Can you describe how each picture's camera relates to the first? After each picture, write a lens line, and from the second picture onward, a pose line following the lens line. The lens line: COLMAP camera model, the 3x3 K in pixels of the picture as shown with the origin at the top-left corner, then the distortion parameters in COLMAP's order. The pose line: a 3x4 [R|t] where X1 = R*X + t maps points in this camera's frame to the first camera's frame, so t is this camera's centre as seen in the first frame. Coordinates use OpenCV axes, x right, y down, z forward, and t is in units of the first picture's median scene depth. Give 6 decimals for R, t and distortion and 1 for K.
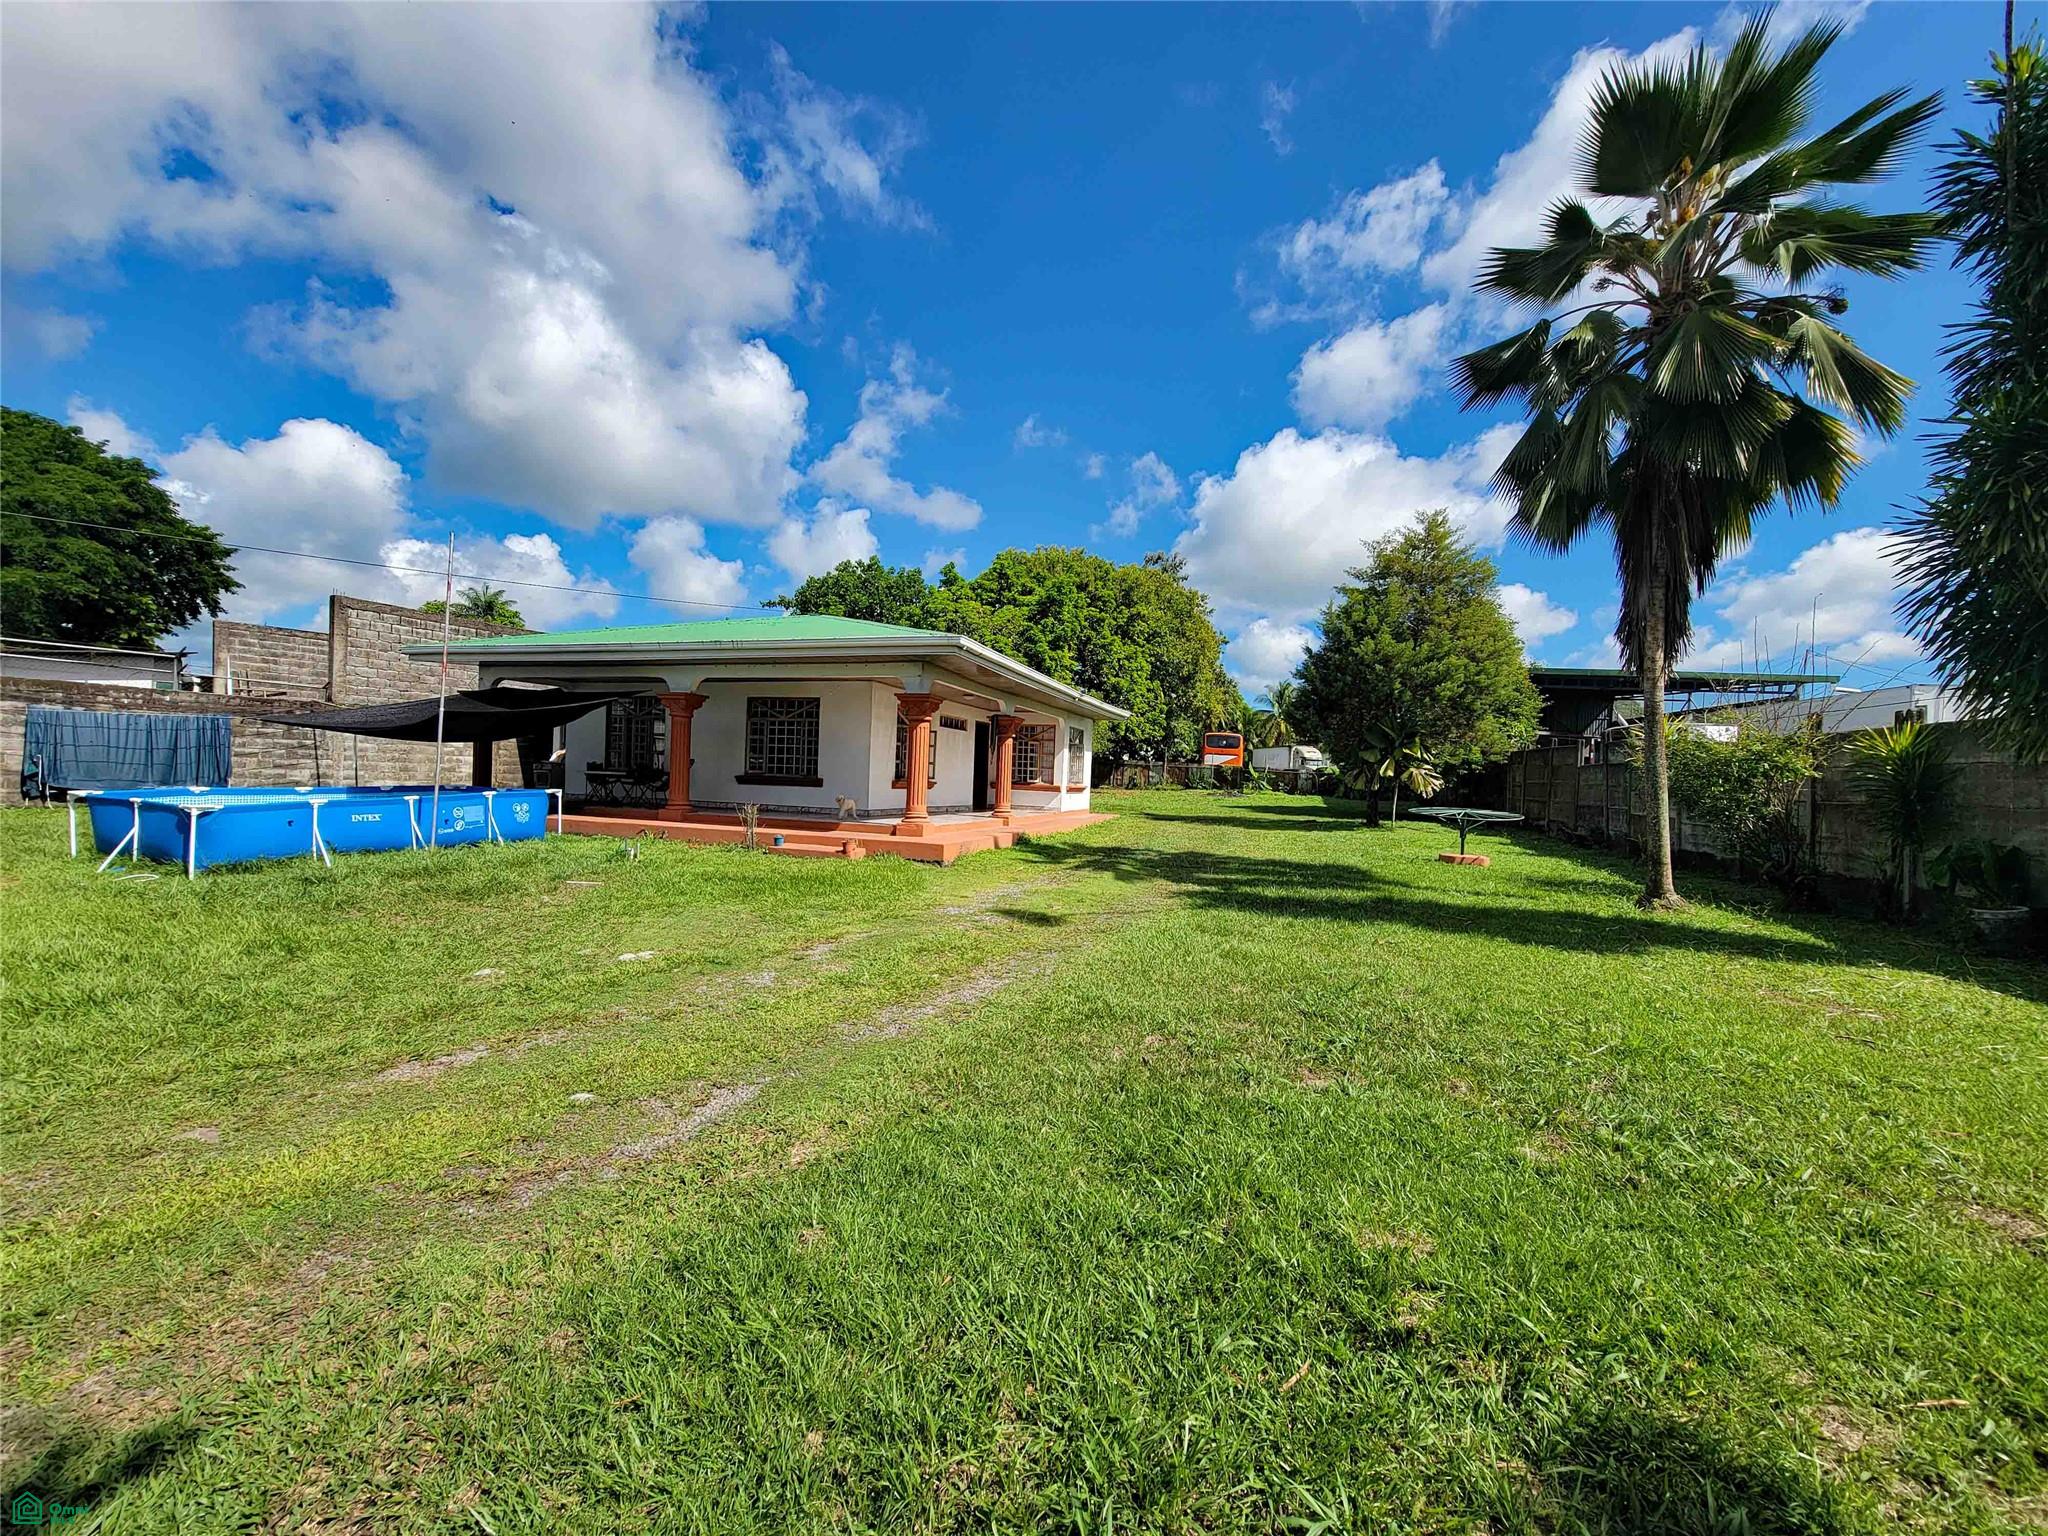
lens RADIAL K [[838.2, 0, 1023.1], [0, 838.2, 739.5], [0, 0, 1]] dist [-0.006957, 0.002568]
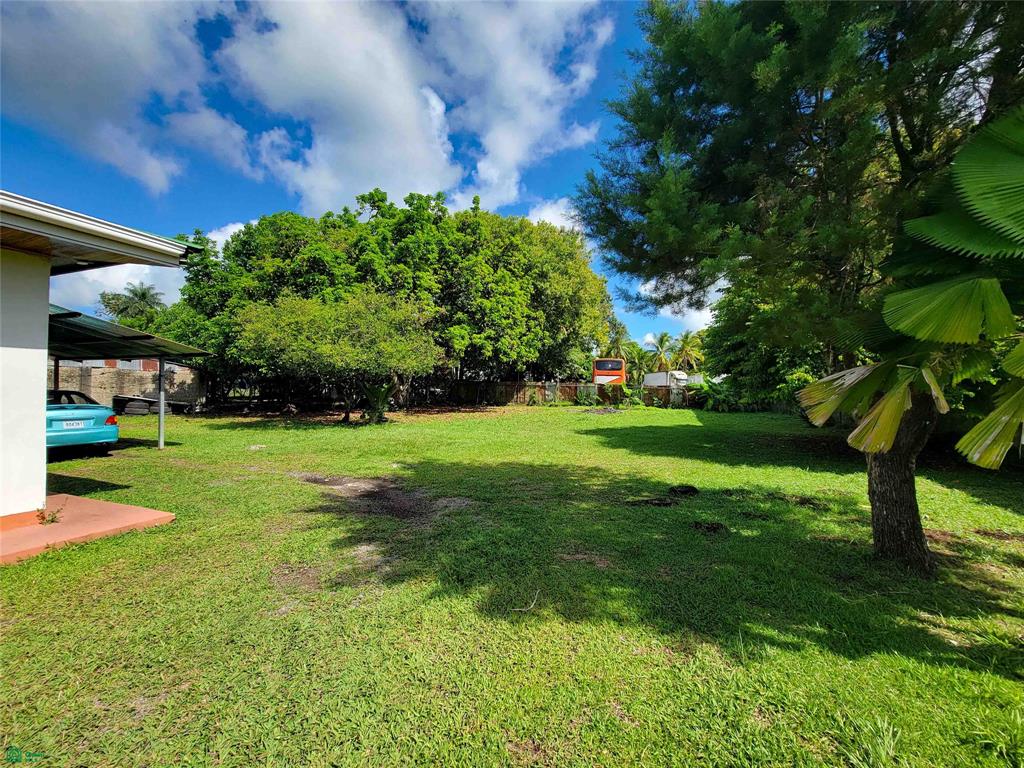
lens RADIAL K [[419.1, 0, 507.8], [0, 419.1, 379.9], [0, 0, 1]] dist [-0.006957, 0.002568]
pose [[0.997634, -0.026776, -0.063327, 0.134507], [0.027378, 0.999588, 0.008648, 0.015521], [0.063069, -0.010361, 0.997955, 0.388161]]
